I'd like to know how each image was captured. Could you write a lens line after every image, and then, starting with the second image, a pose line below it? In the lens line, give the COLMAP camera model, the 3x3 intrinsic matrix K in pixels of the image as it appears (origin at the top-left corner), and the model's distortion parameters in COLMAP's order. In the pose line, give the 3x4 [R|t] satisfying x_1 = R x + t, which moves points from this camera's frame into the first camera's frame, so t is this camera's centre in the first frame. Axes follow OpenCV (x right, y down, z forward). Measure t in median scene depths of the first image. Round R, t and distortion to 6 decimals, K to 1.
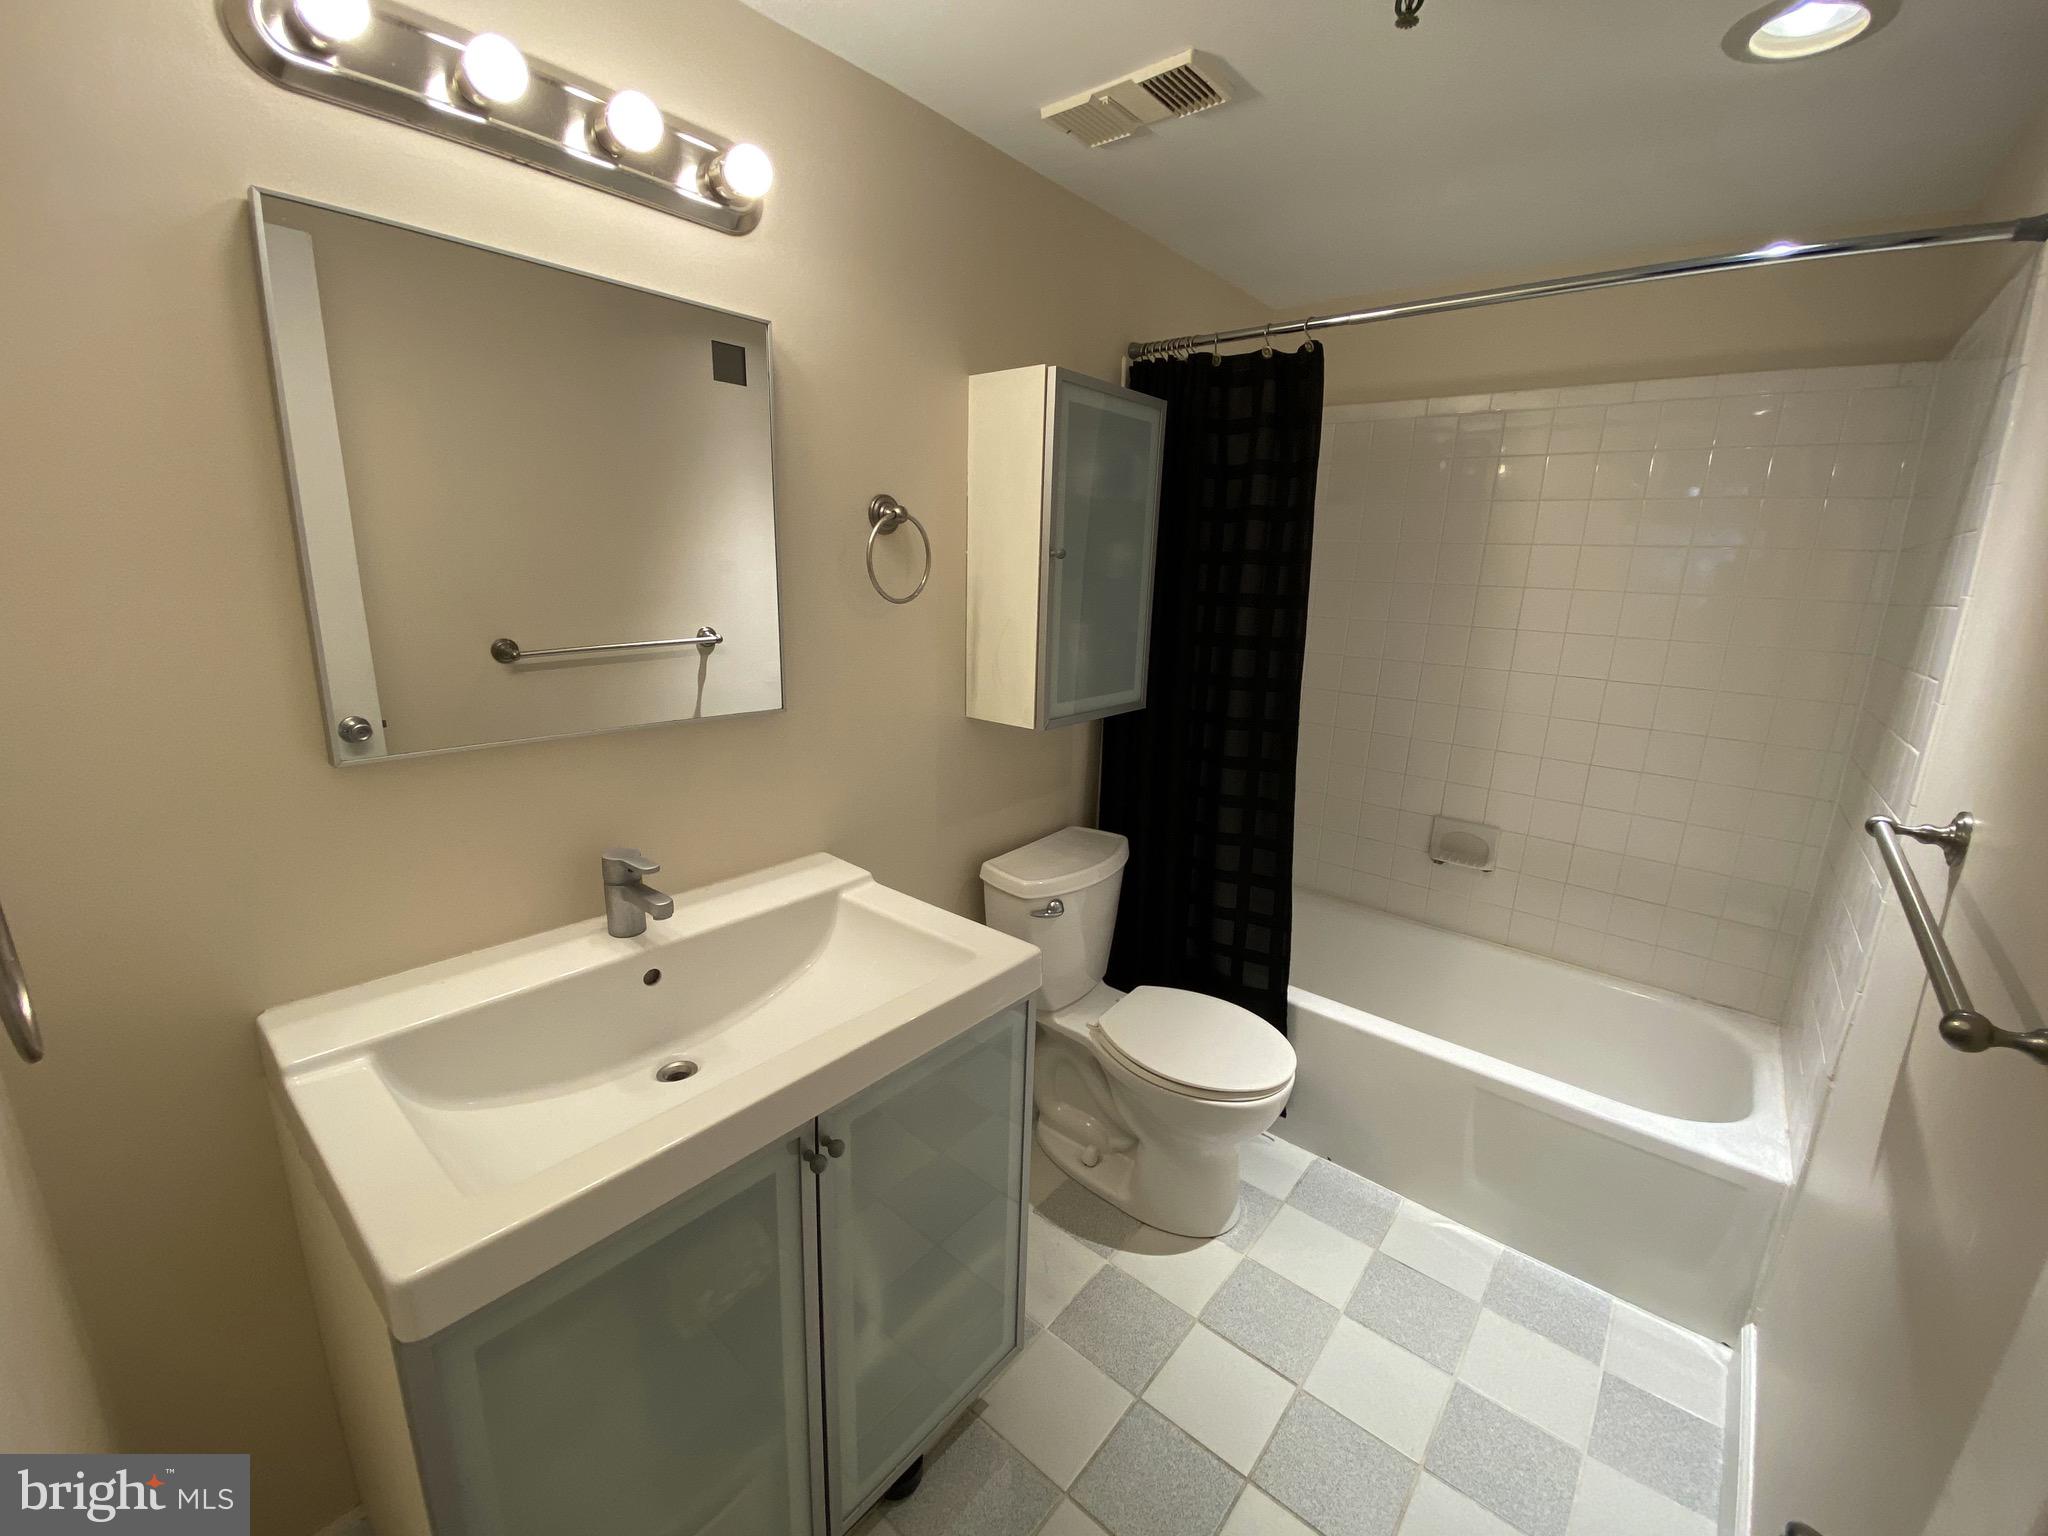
lens RADIAL K [[837.1, 0, 1016.1], [0, 837.1, 750.8], [0, 0, 1]] dist [-0.038261, 0.000021]
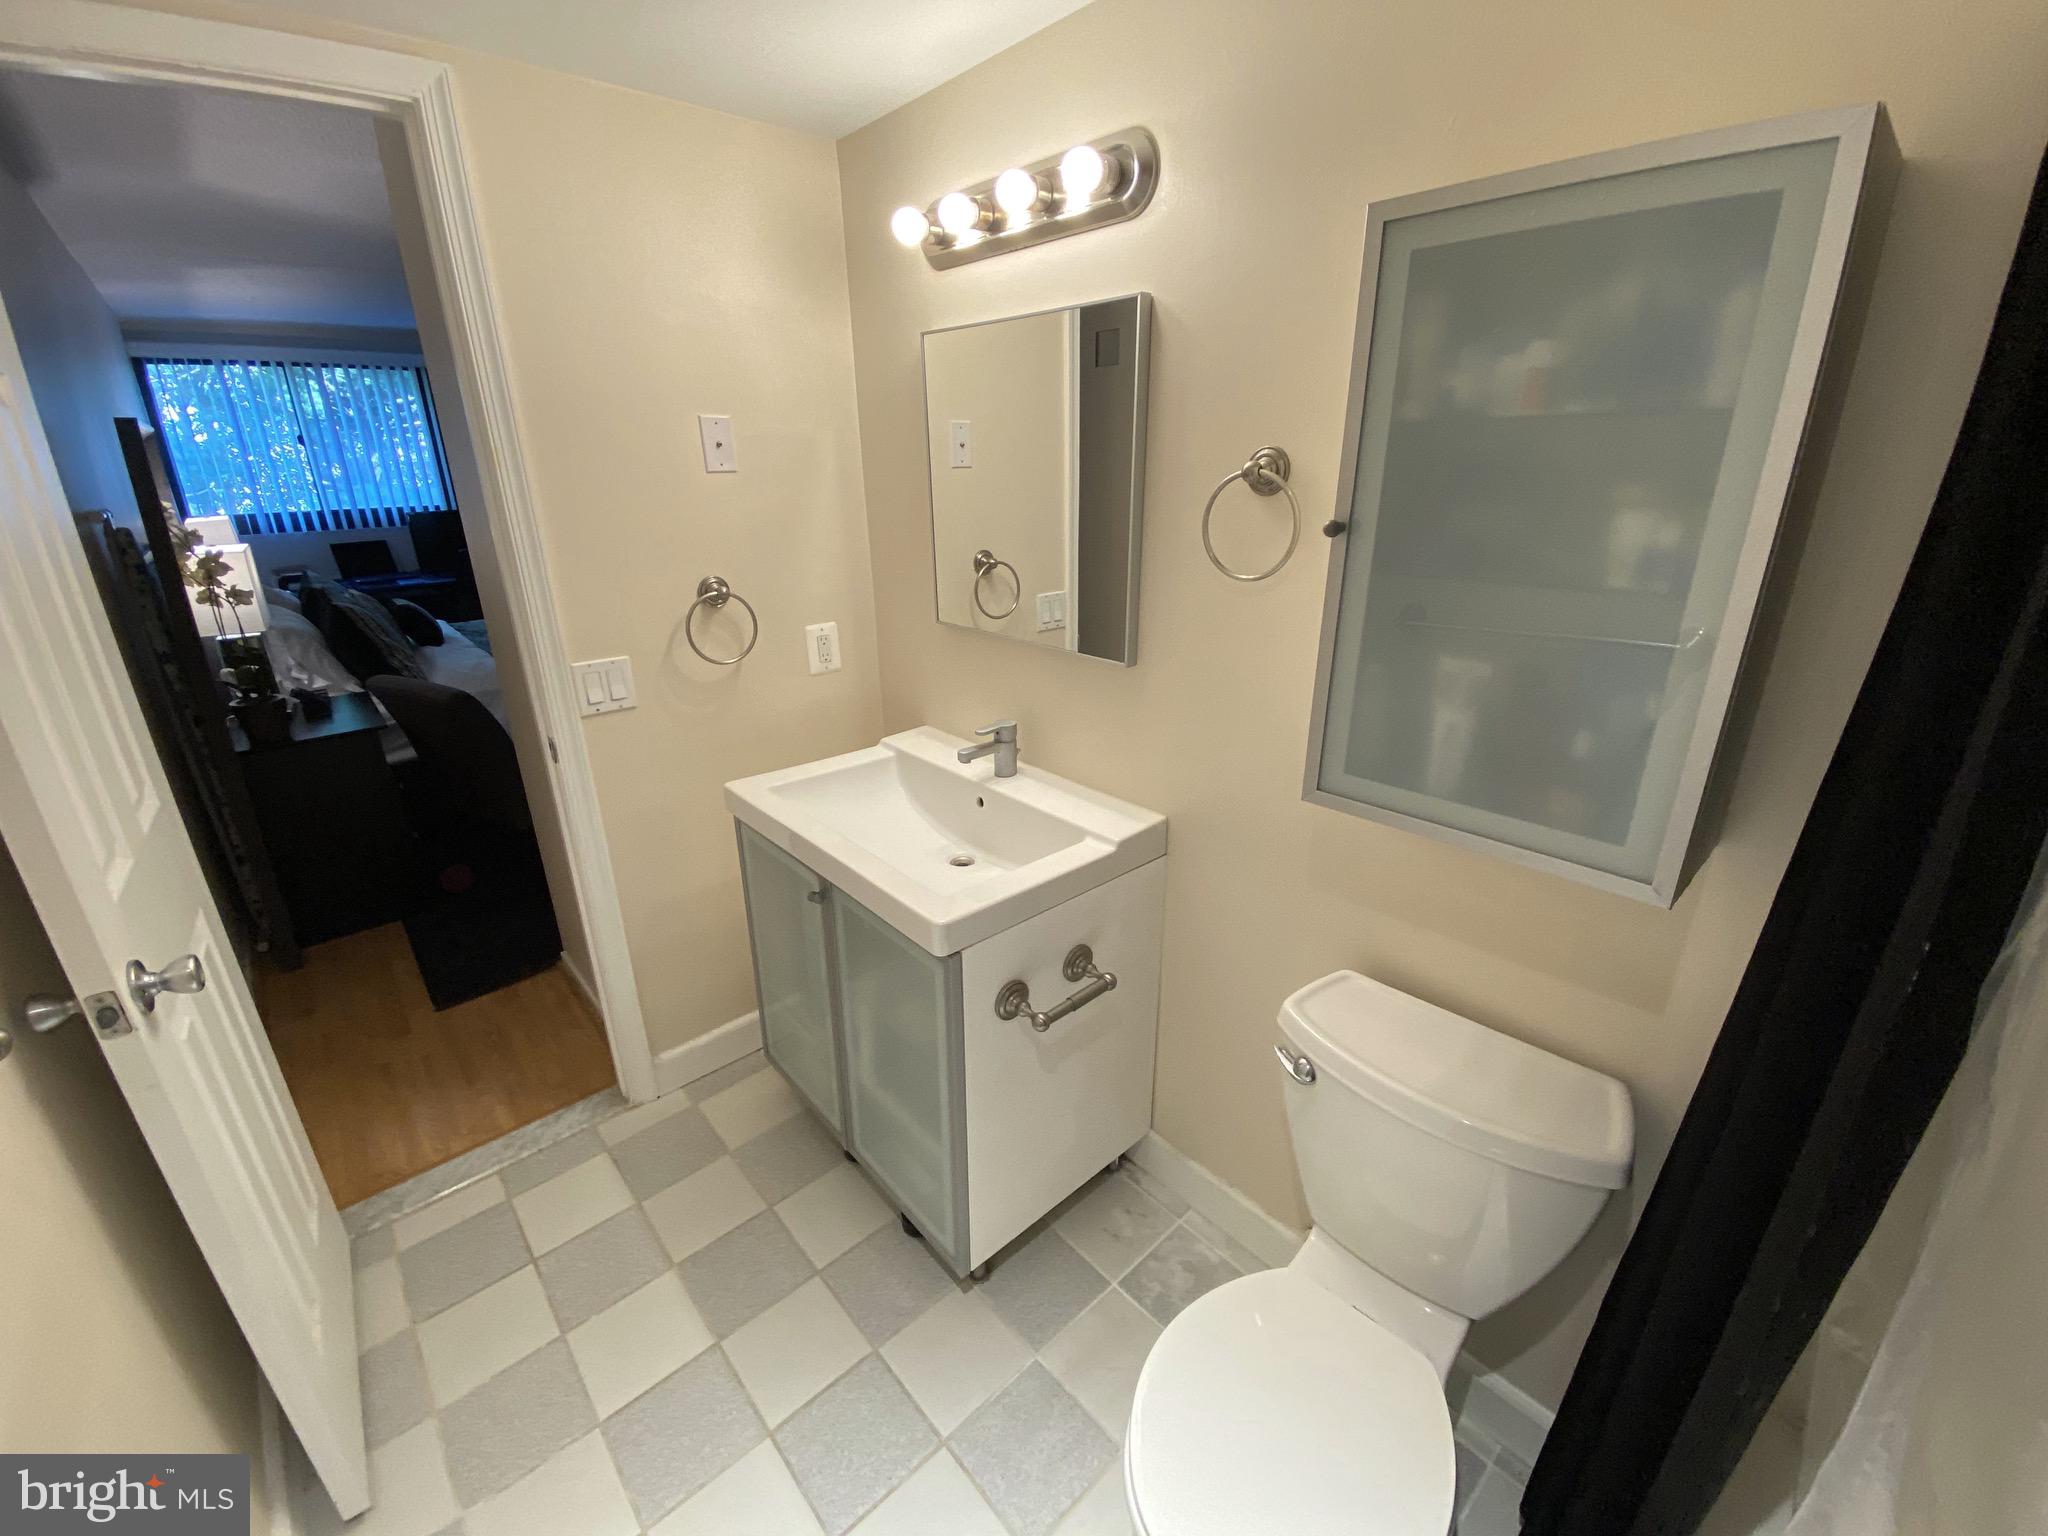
lens RADIAL K [[834.5, 0, 1015.6], [0, 834.5, 767.7], [0, 0, 1]] dist [0.013843, -0.017994]
pose [[-0.152180, 0.312673, -0.937591, 0.860112], [-0.210998, 0.916493, 0.339884, -0.282841], [0.965568, 0.249553, -0.073499, 1.034143]]
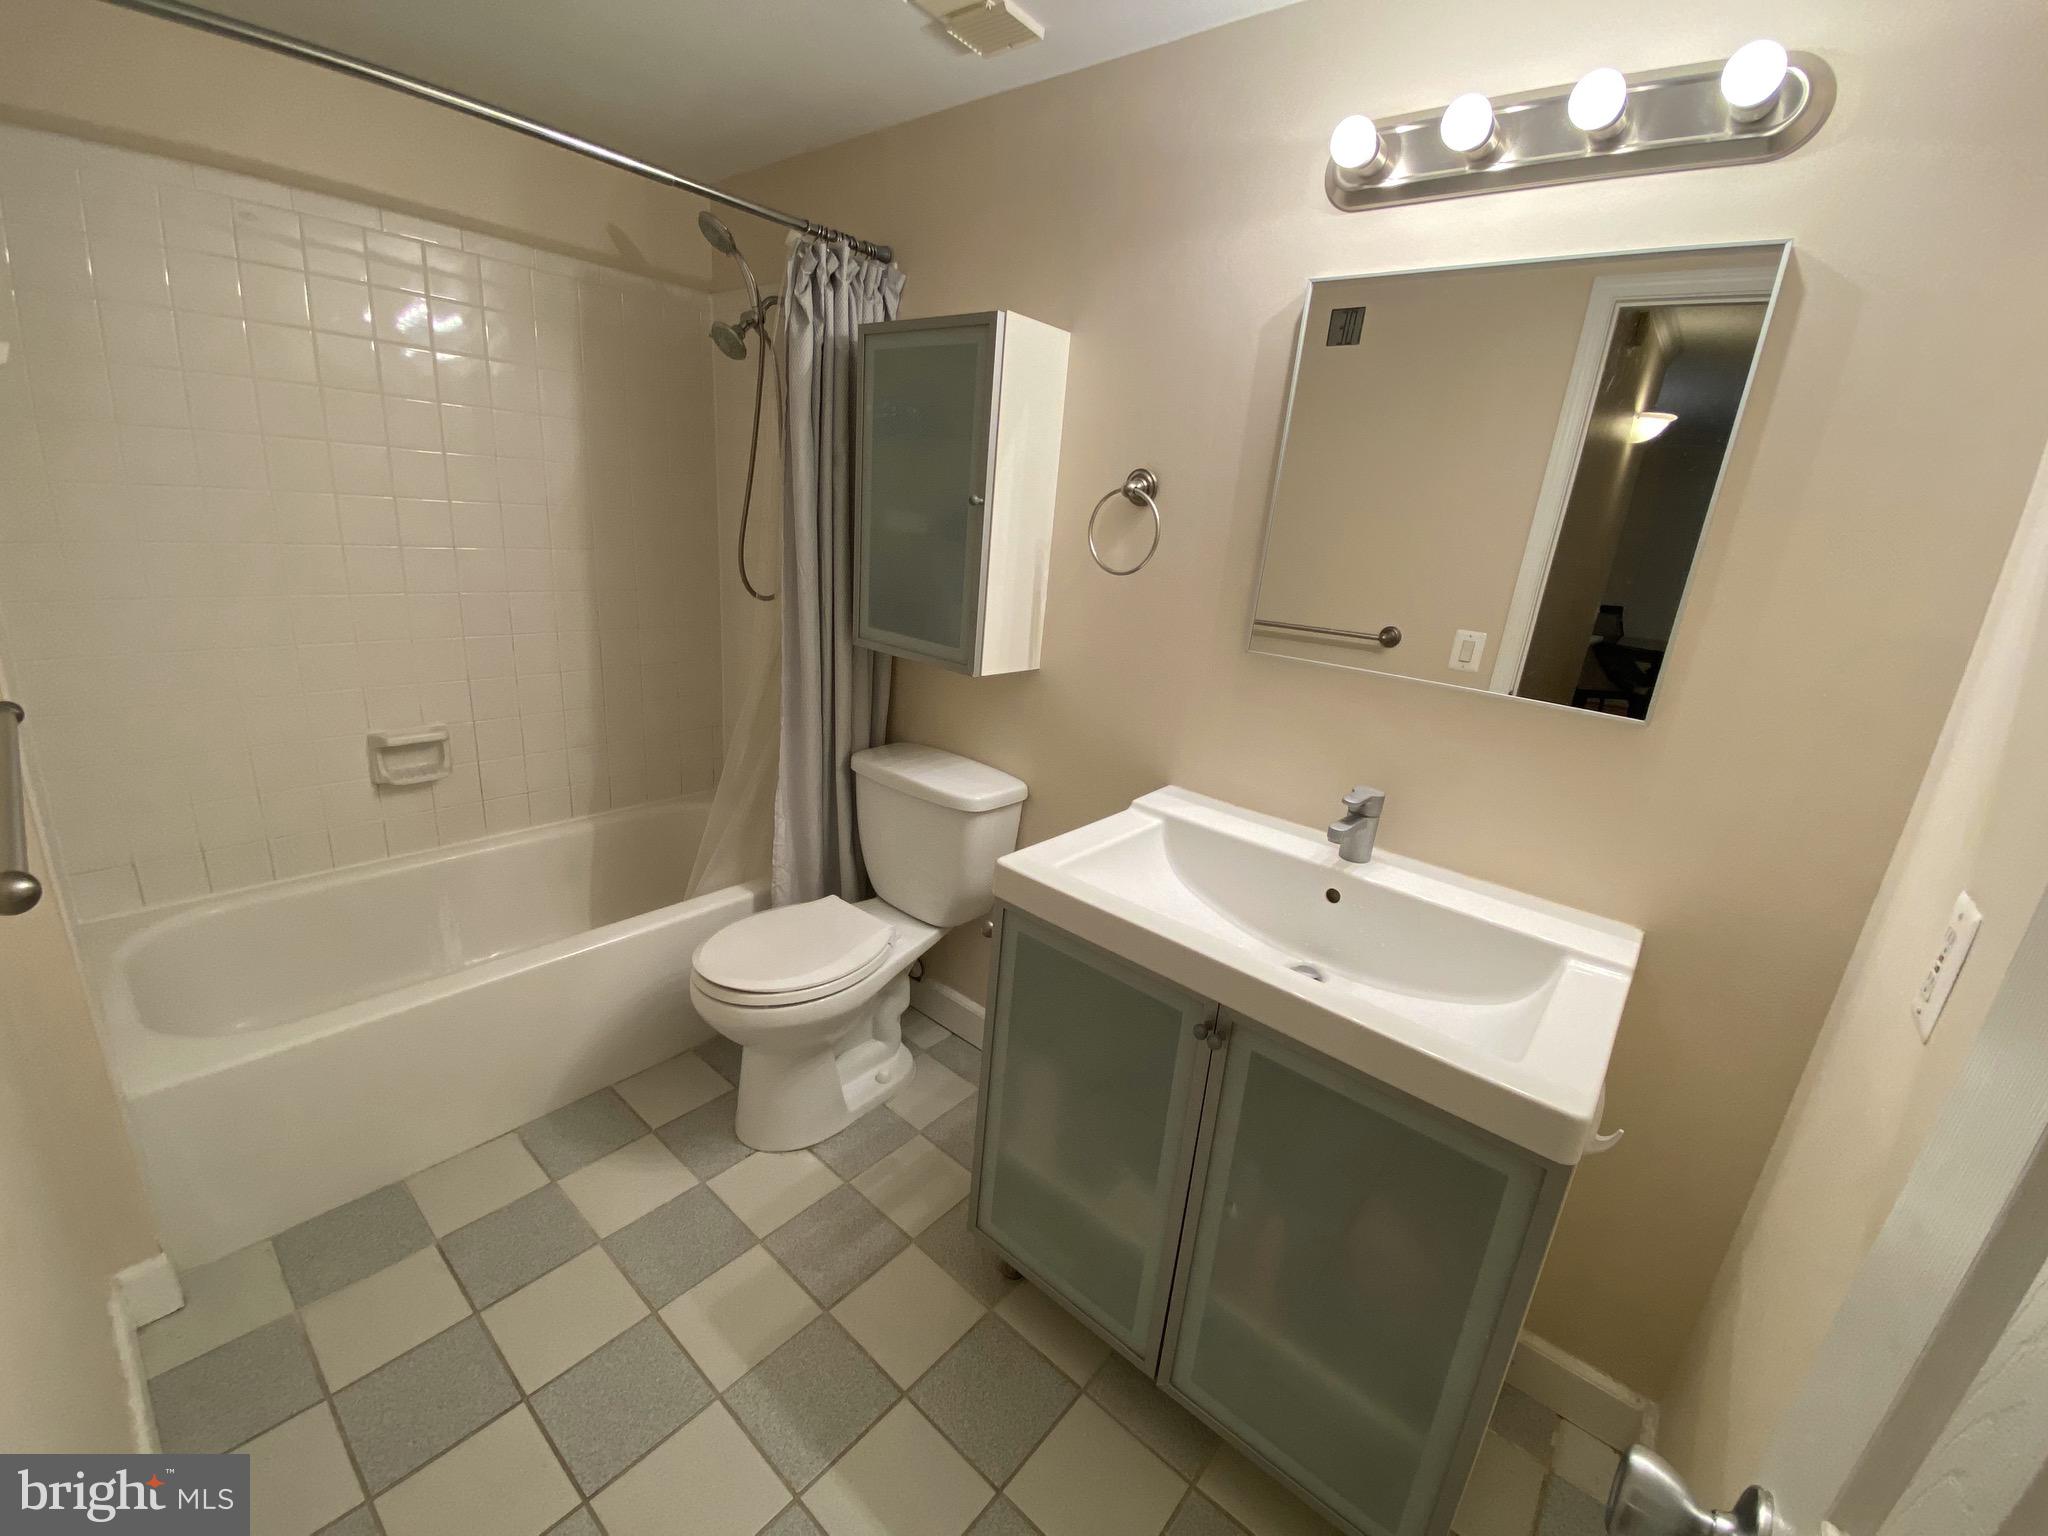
lens RADIAL K [[818.9, 0, 1022.0], [0, 818.9, 752.6], [0, 0, 1]] dist [0.017700, 0.000107]
pose [[-0.006846, 0.248493, -0.968610, 0.561681], [-0.306259, 0.921564, 0.238588, -0.045998], [0.951924, 0.298279, 0.069794, 0.398185]]
